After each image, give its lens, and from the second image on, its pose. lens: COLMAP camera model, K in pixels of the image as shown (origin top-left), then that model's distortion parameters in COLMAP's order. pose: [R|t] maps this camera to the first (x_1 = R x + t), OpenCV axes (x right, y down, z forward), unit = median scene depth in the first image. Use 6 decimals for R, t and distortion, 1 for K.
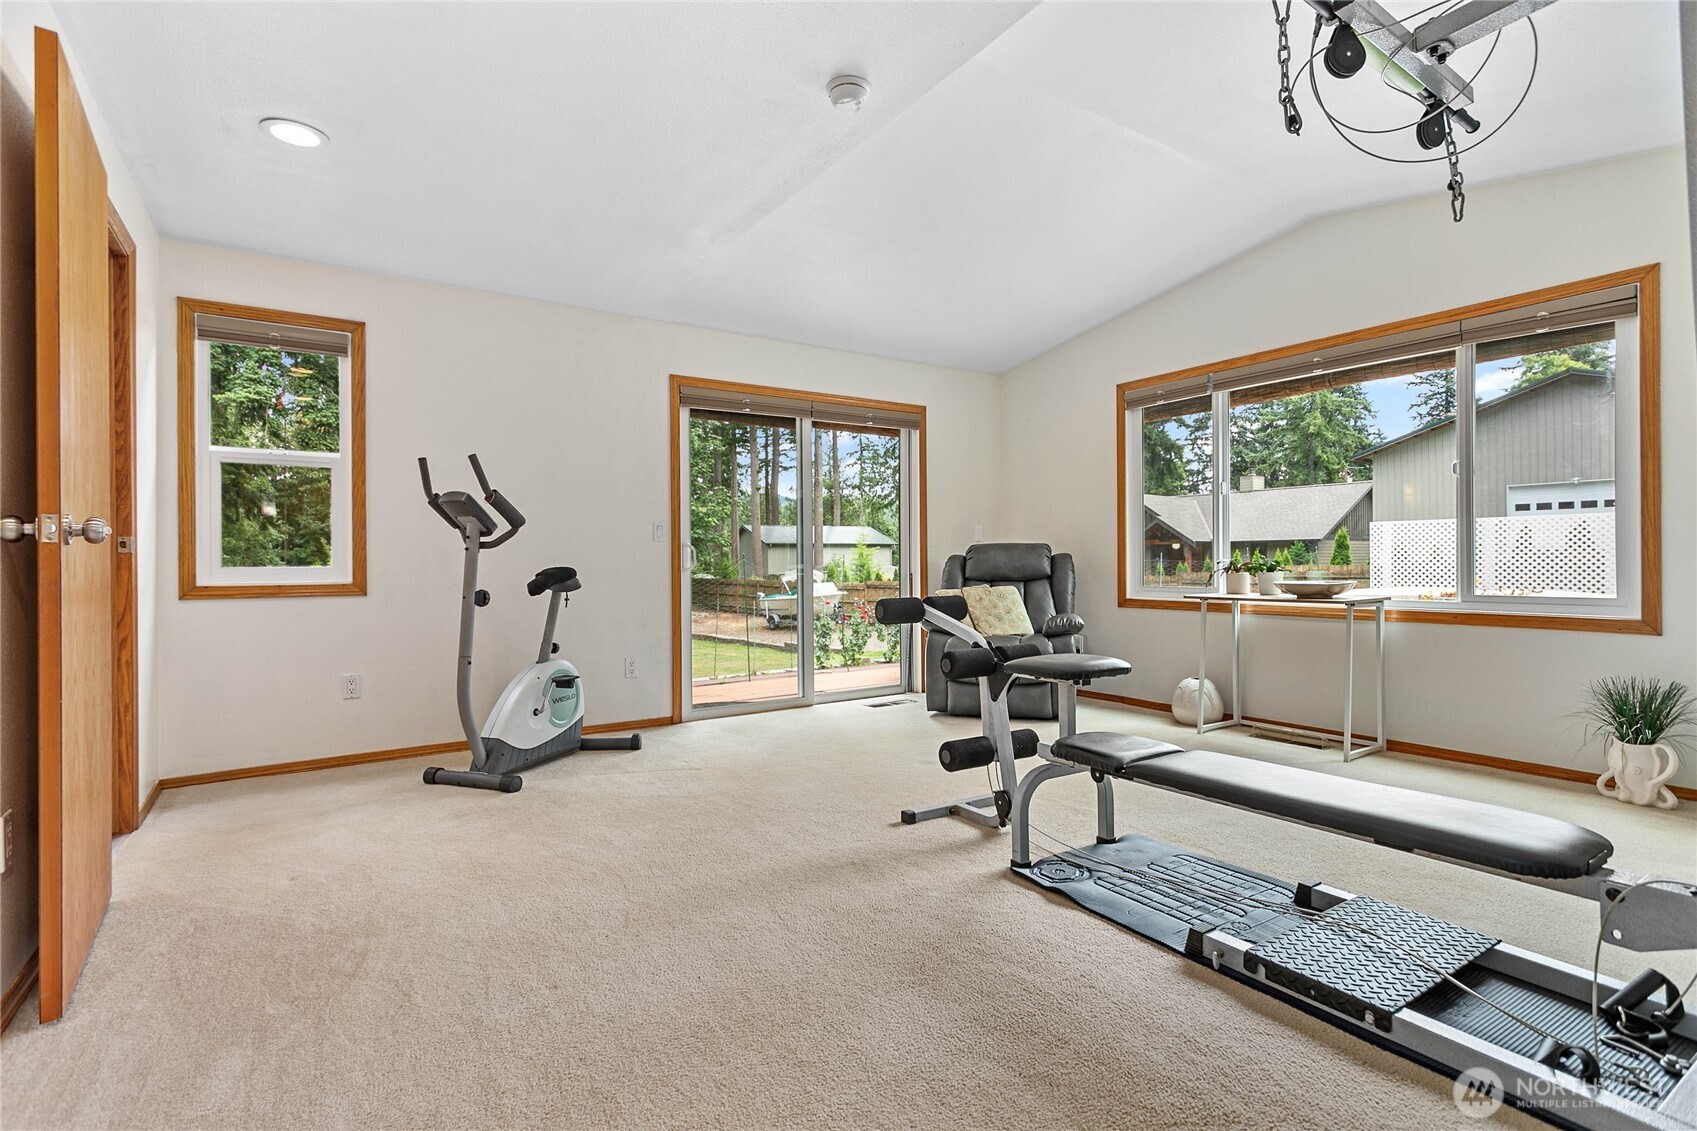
lens RADIAL K [[806.8, 0, 848.5], [0, 806.8, 565.5], [0, 0, 1]] dist [0.003321, 0.000505]
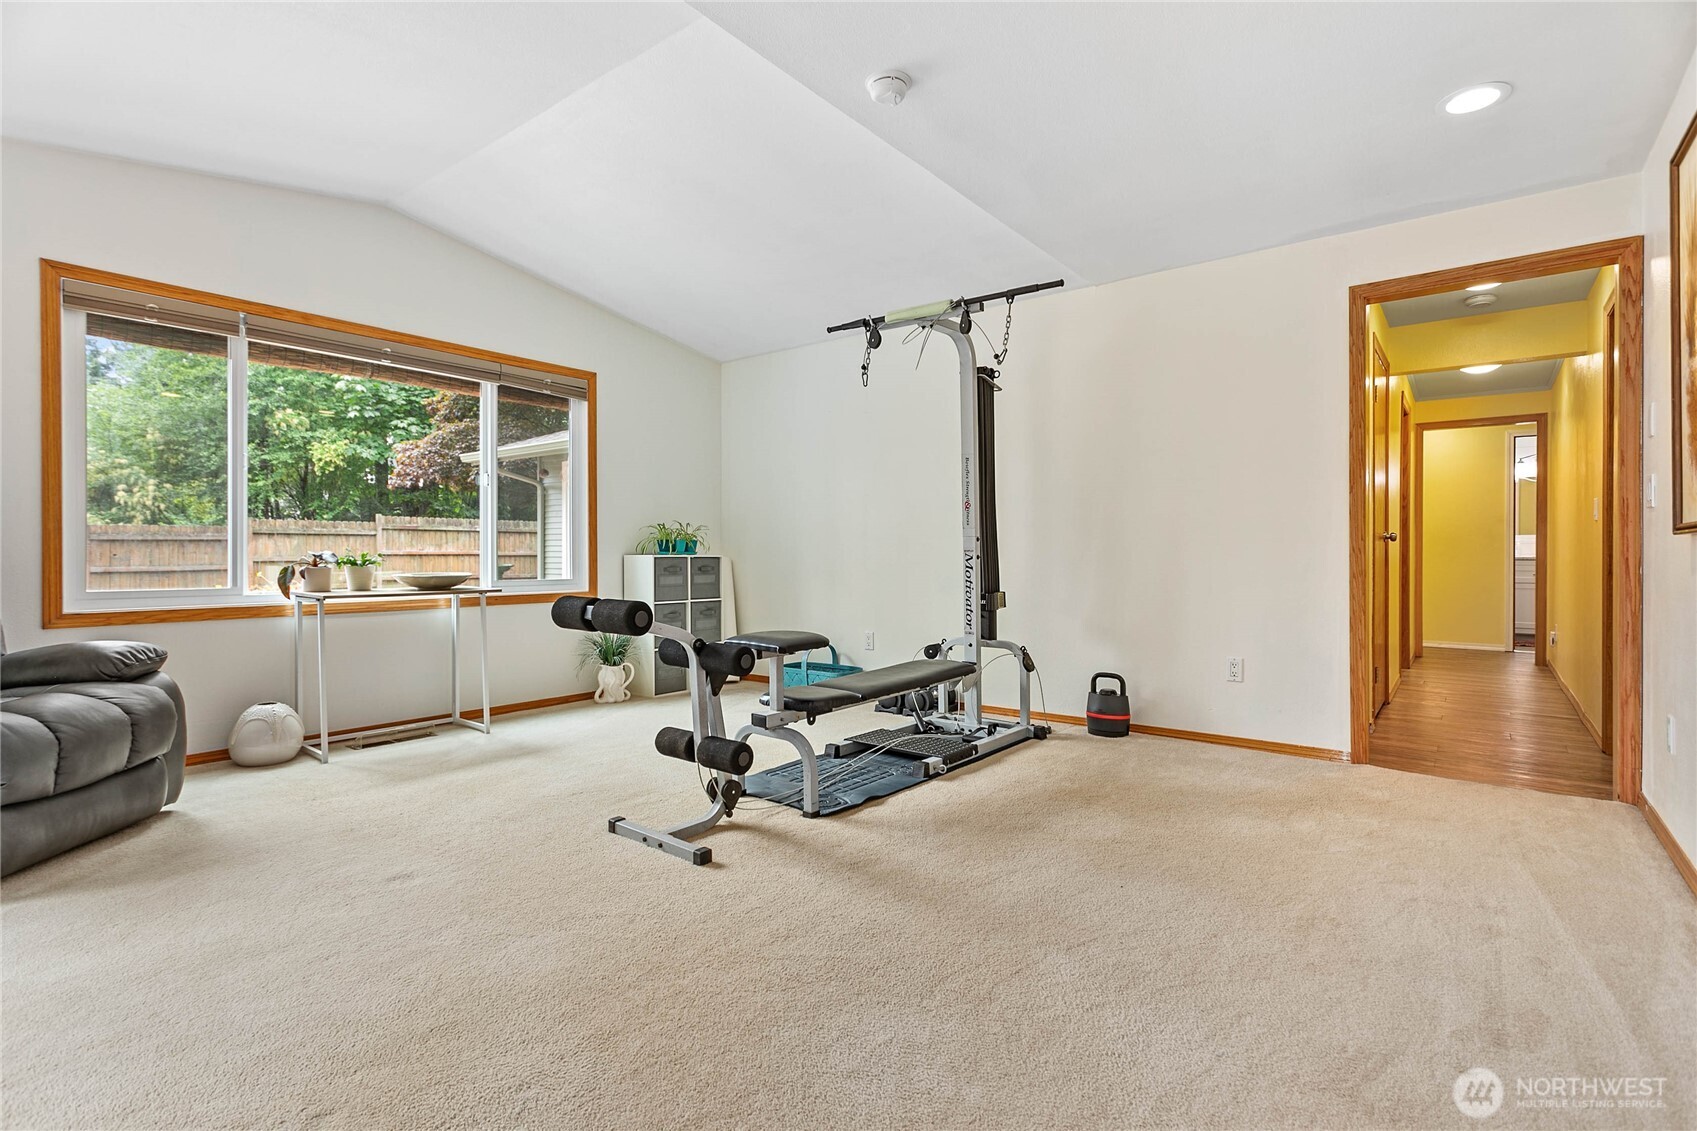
lens RADIAL K [[806.8, 0, 848.5], [0, 806.8, 565.5], [0, 0, 1]] dist [0.003321, 0.000505]
pose [[-0.322056, -0.008069, 0.946686, -0.602505], [0.004700, 0.999938, 0.010122, 0.001193], [-0.946709, 0.007710, -0.321998, 0.883800]]
